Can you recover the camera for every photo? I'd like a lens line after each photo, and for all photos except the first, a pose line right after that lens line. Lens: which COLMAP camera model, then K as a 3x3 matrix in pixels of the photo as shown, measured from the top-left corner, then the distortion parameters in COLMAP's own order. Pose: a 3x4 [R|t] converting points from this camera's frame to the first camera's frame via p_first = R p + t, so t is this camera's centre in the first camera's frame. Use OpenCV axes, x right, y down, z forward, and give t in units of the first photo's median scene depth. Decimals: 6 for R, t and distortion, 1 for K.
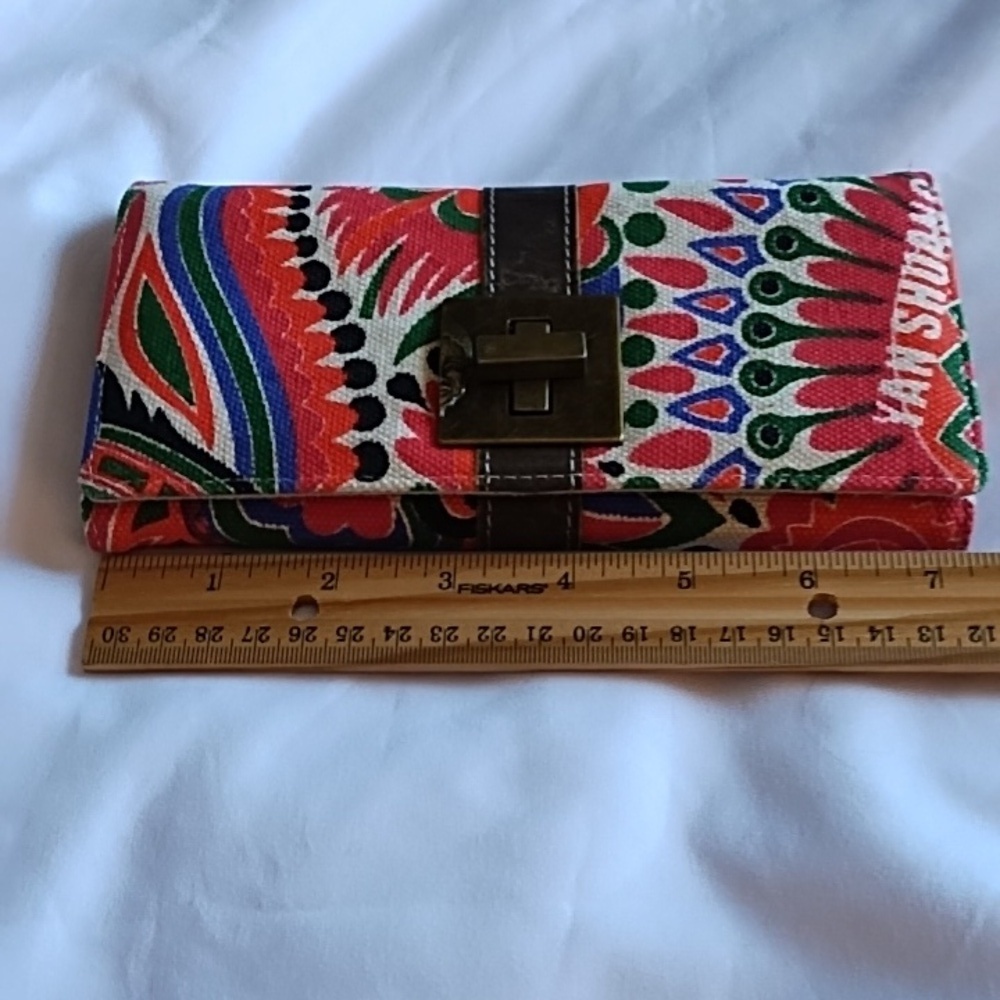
lens RADIAL K [[1679.7, 0, 499.3], [0, 1679.7, 502.6], [0, 0, 1]] dist [0.020950, 0.000000]
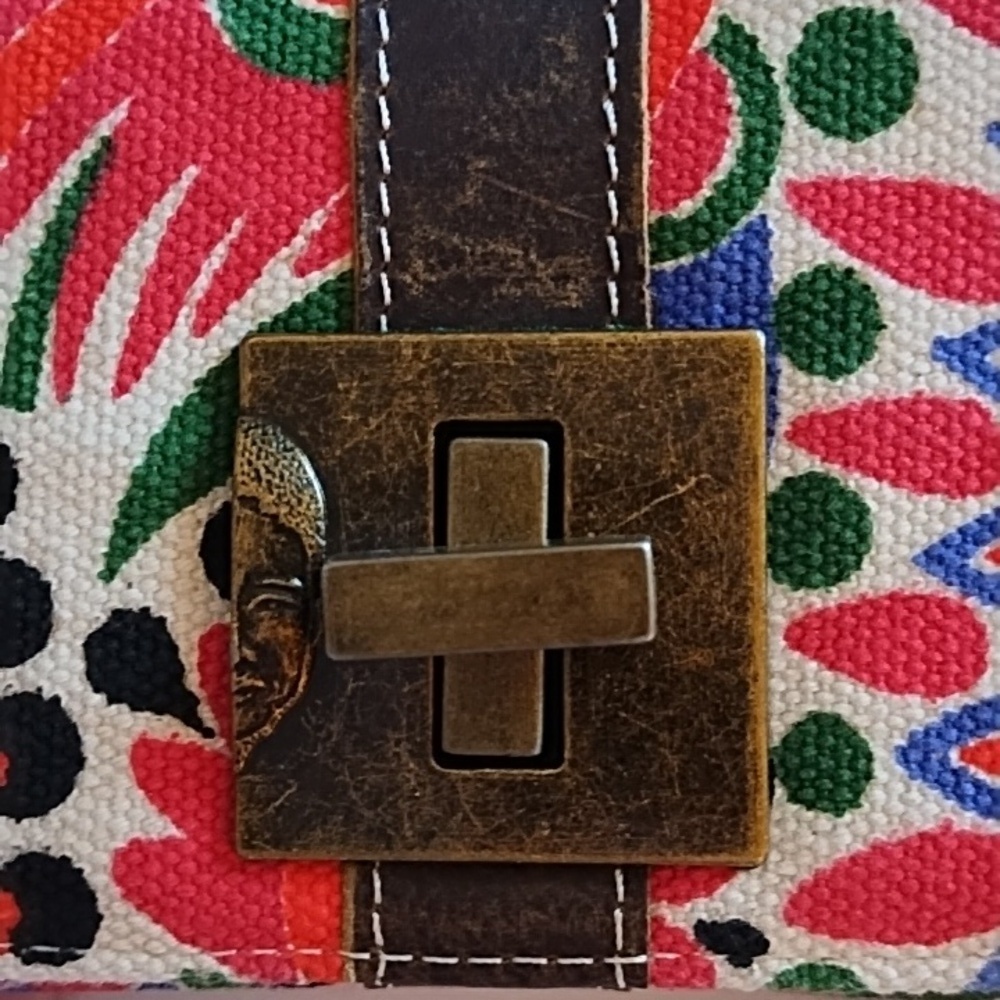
lens RADIAL K [[1679.7, 0, 493.5], [0, 1679.7, 499.8], [0, 0, 1]] dist [0.020950, 0.000000]
pose [[0.999360, -0.008845, -0.034652, 0.029185], [0.024216, 0.880357, 0.473693, -0.256192], [0.026316, -0.474230, 0.880008, 0.703212]]
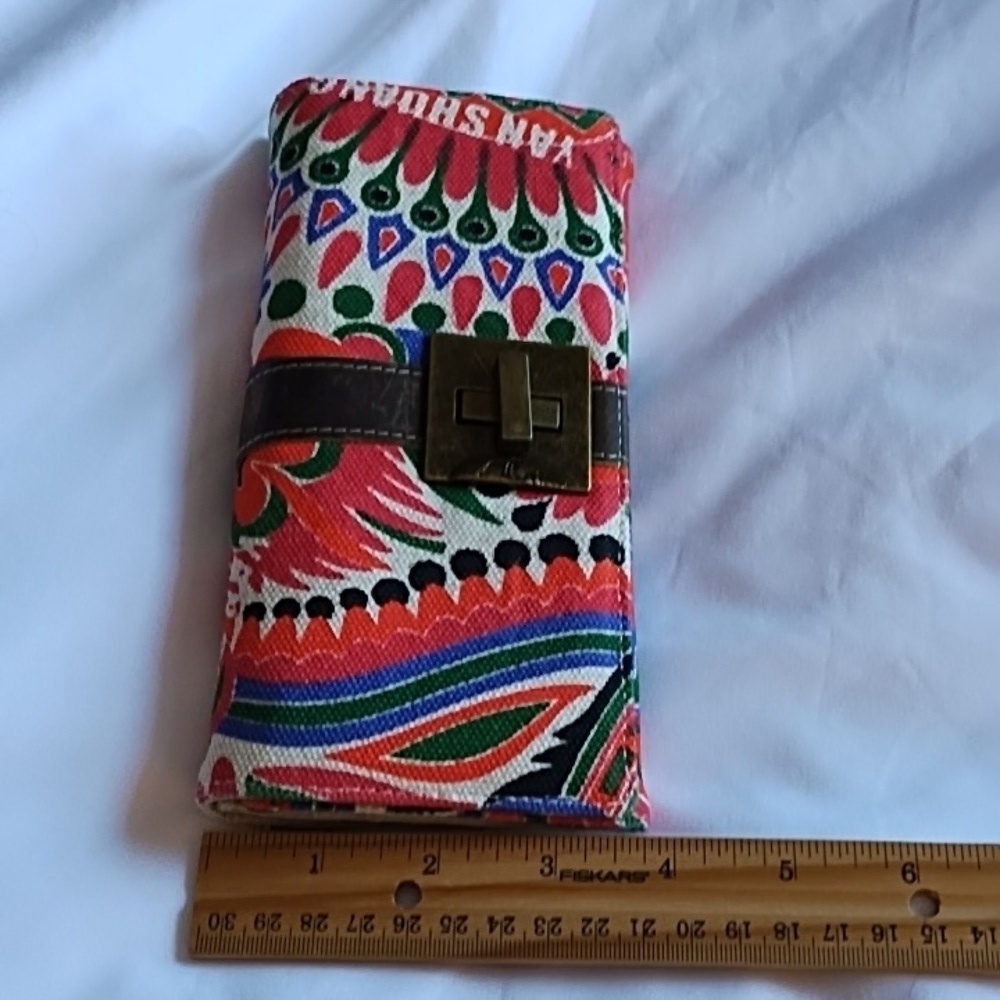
lens RADIAL K [[1679.7, 0, 496.9], [0, 1679.7, 496.2], [0, 0, 1]] dist [0.020950, 0.000000]
pose [[0.010202, -0.889537, 0.456749, -0.524663], [0.775274, 0.295523, 0.558227, -0.673676], [-0.631543, 0.348411, 0.692650, 0.265694]]
